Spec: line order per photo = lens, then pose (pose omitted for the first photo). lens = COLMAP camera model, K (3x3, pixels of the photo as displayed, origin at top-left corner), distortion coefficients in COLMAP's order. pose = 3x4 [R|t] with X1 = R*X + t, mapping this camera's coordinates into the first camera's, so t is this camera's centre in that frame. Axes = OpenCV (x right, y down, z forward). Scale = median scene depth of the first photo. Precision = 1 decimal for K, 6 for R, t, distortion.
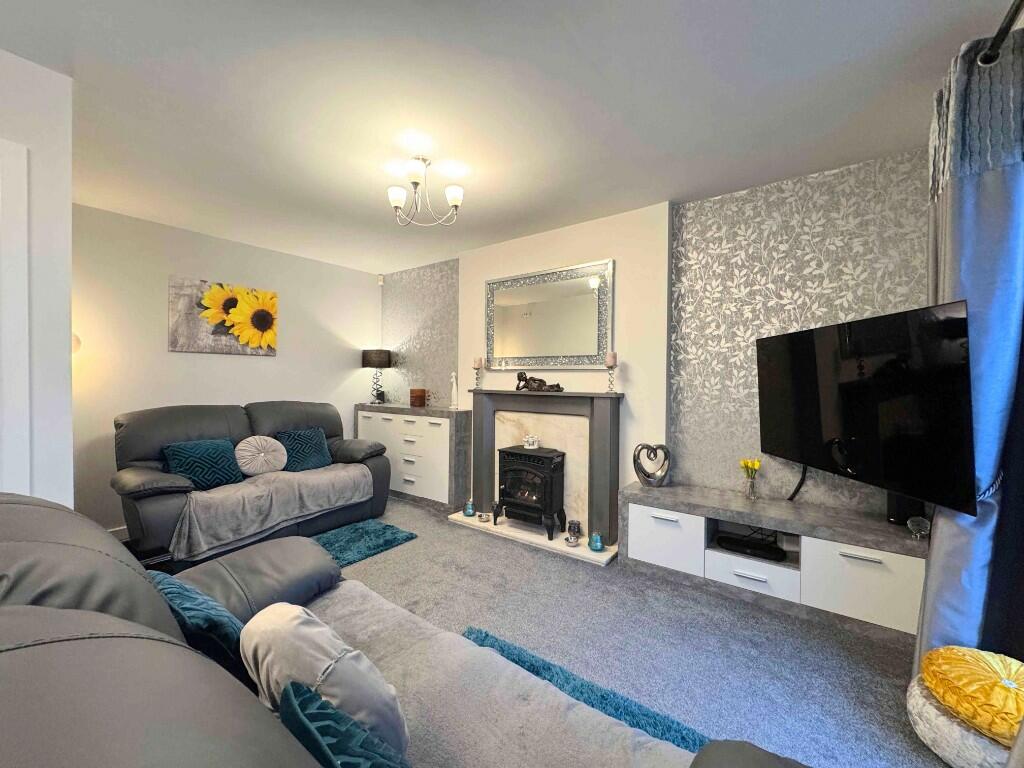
lens RADIAL K [[411.0, 0, 512.5], [0, 411.0, 382.1], [0, 0, 1]] dist [-0.000143, -0.000189]
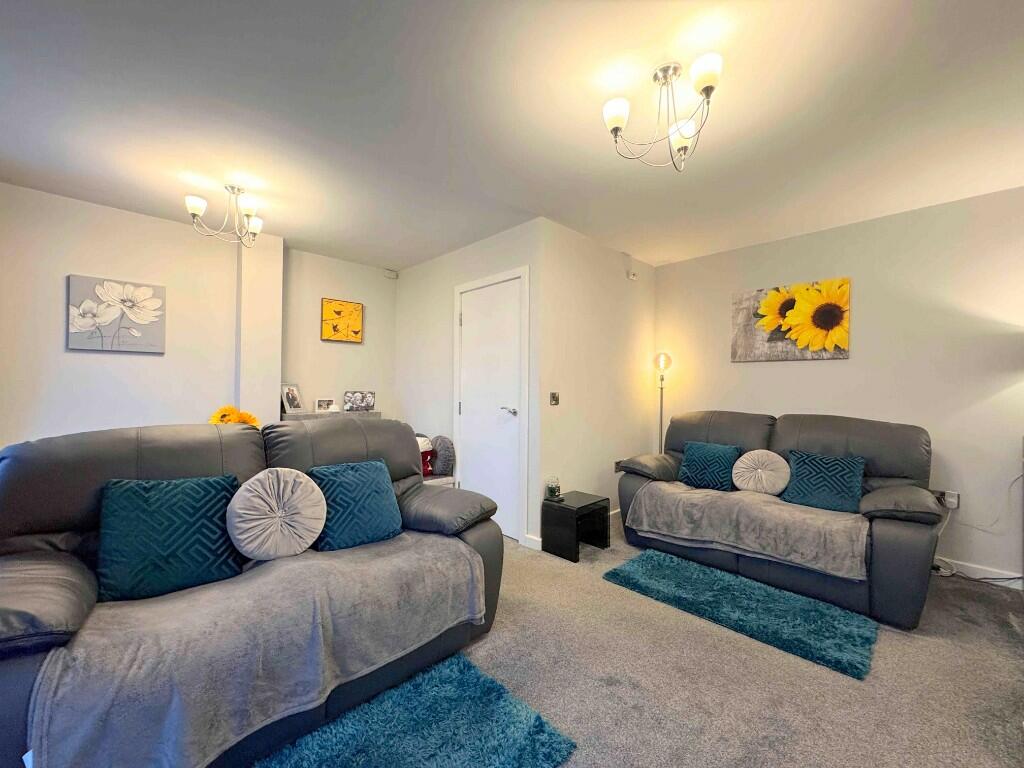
lens RADIAL K [[411.0, 0, 513.5], [0, 411.0, 382.9], [0, 0, 1]] dist [-0.000143, -0.000189]
pose [[-0.169007, -0.016637, -0.985474, 0.331366], [-0.021227, 0.999687, -0.013236, 0.007578], [0.985386, 0.018682, -0.169307, 0.561453]]
